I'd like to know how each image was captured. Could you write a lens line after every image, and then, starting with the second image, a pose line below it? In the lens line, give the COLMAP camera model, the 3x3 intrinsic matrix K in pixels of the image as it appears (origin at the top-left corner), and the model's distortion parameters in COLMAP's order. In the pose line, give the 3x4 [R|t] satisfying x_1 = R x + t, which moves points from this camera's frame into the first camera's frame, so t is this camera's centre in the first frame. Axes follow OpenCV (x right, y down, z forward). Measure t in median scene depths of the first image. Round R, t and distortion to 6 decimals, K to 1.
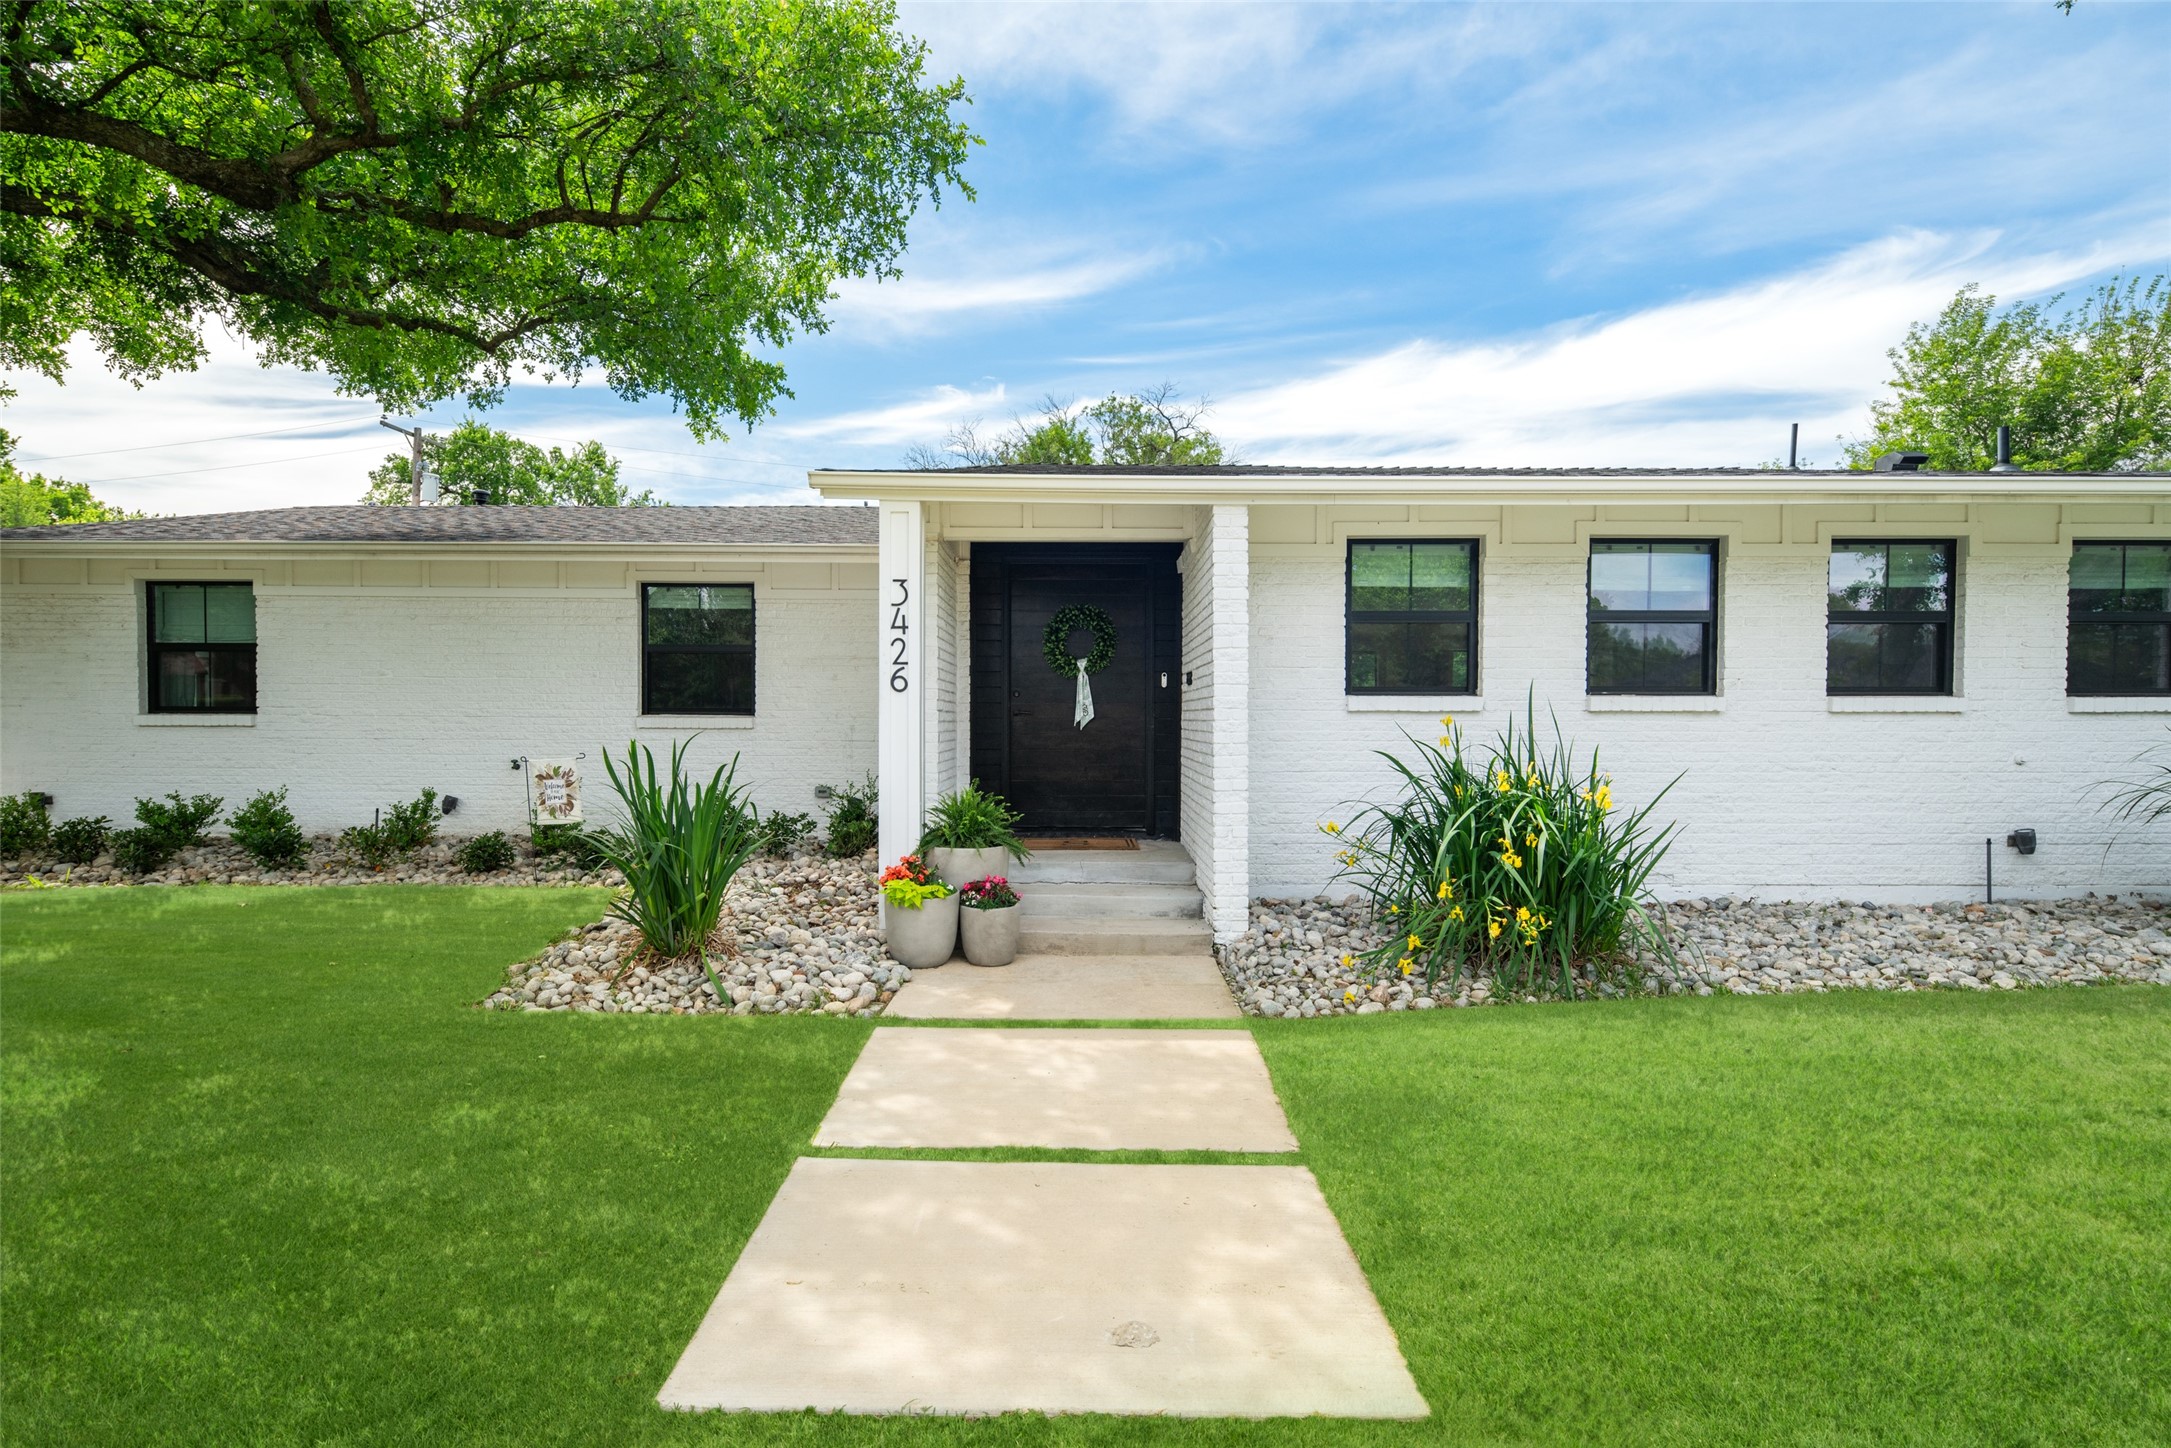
lens RADIAL K [[1120.7, 0, 1059.3], [0, 1120.7, 717.7], [0, 0, 1]] dist [0.002407, -0.000414]
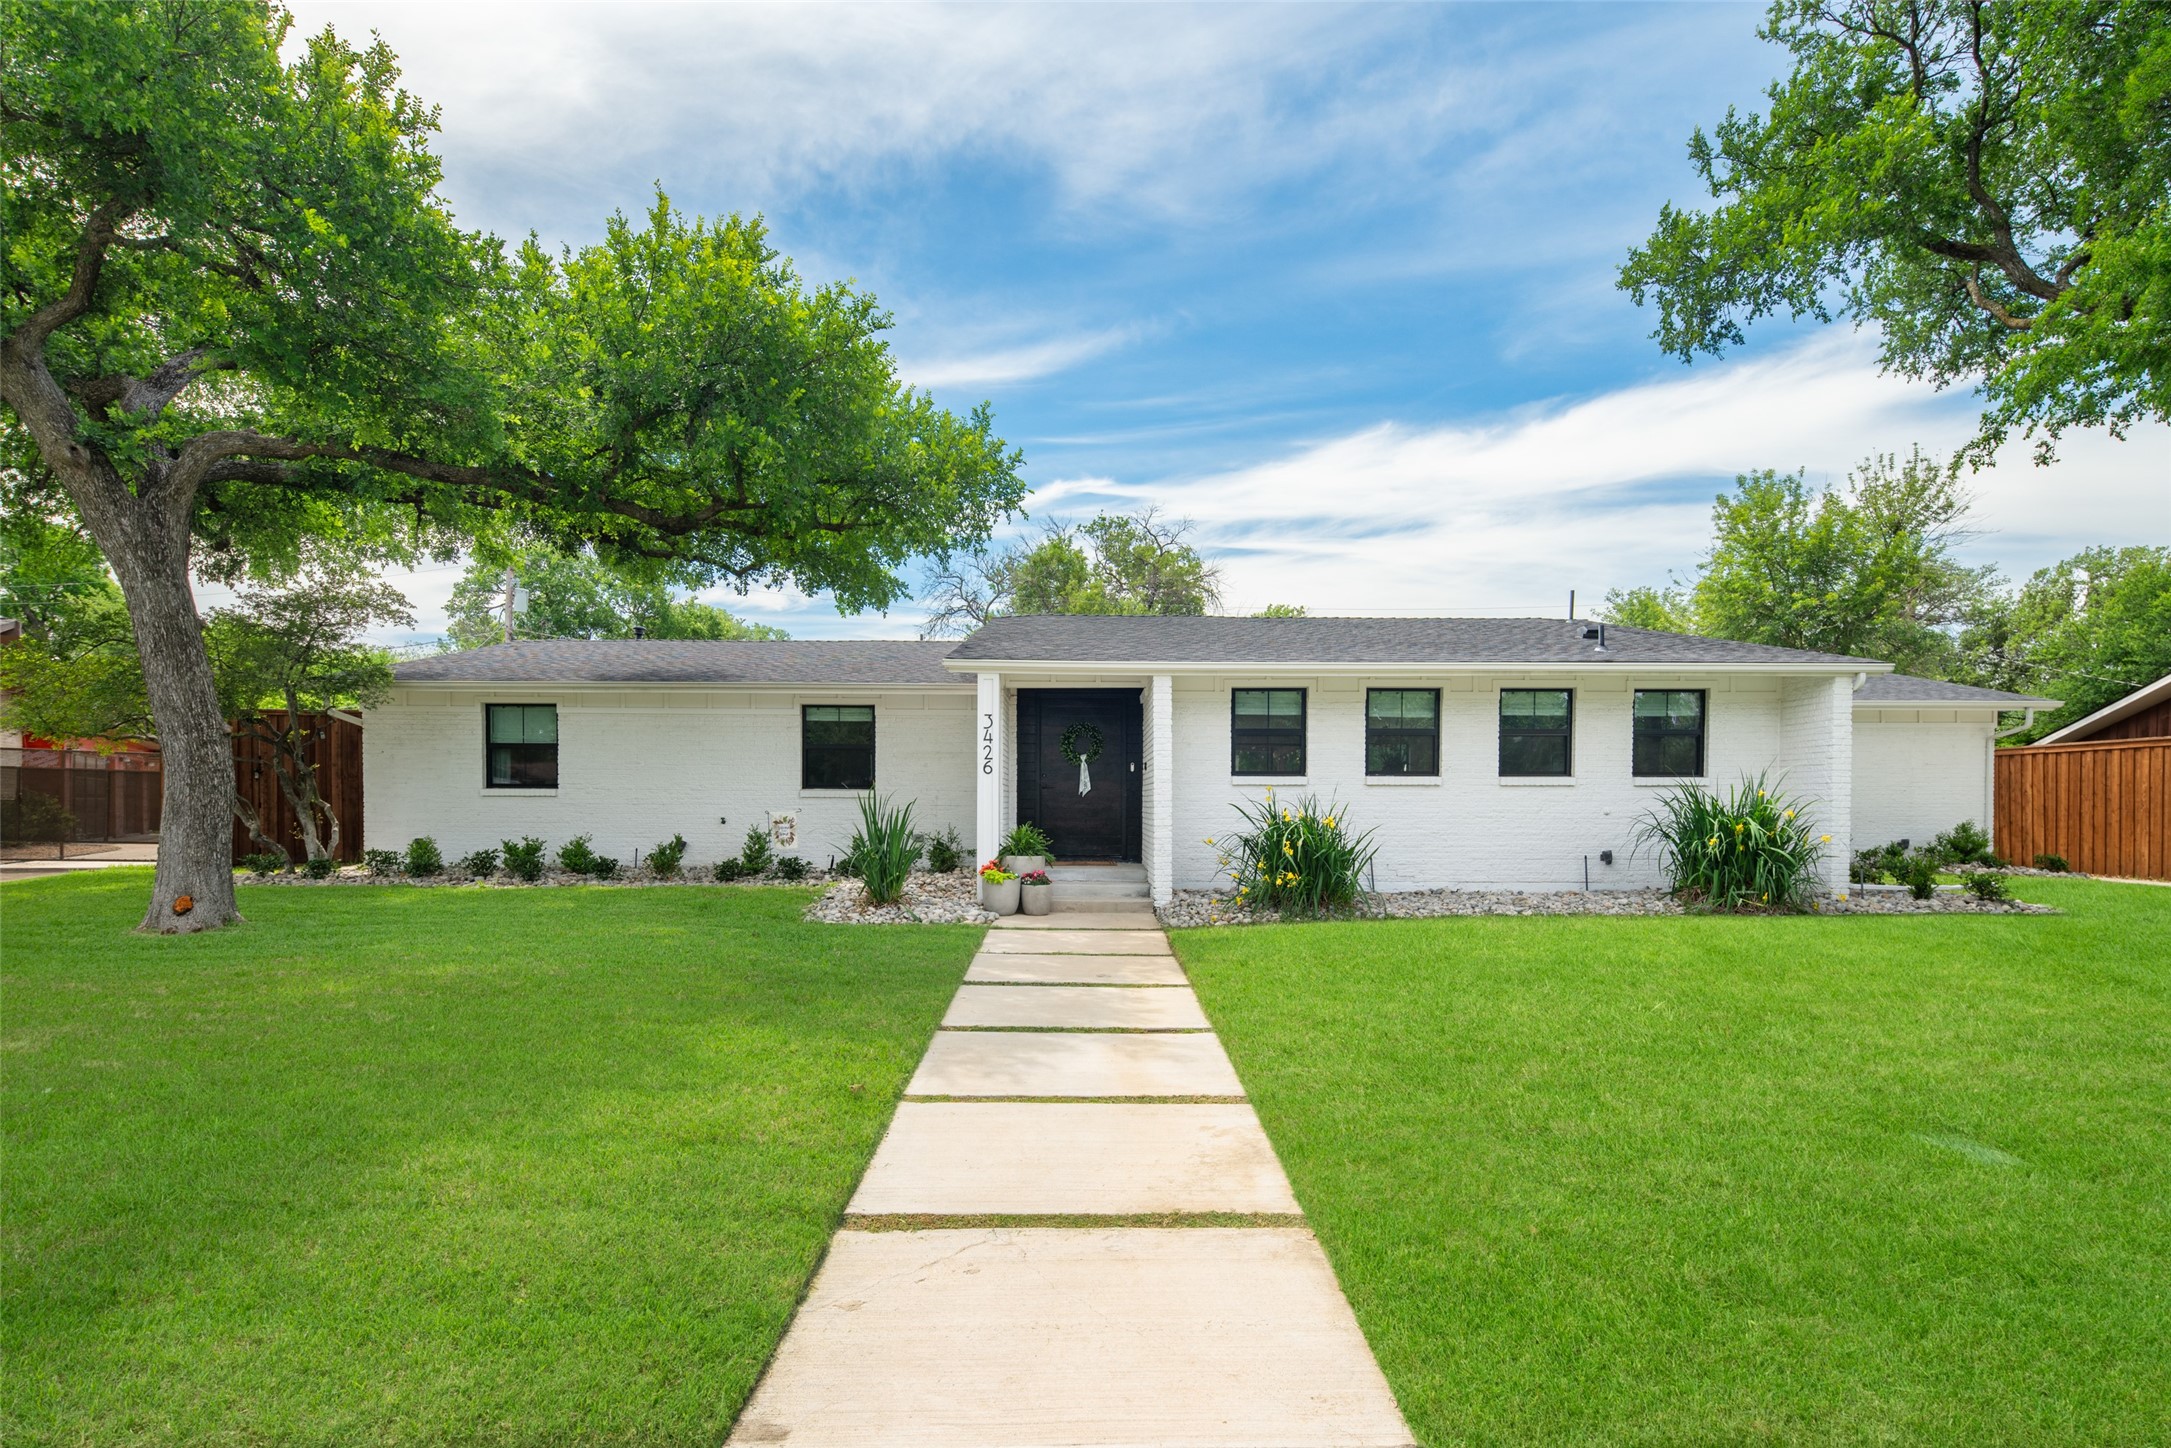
lens RADIAL K [[1120.7, 0, 1059.3], [0, 1120.7, 717.7], [0, 0, 1]] dist [0.002407, -0.000414]
pose [[0.999989, 0.000761, 0.004565, -0.026887], [-0.000410, 0.997076, -0.076421, 0.024159], [-0.004609, 0.076418, 0.997065, -0.789713]]
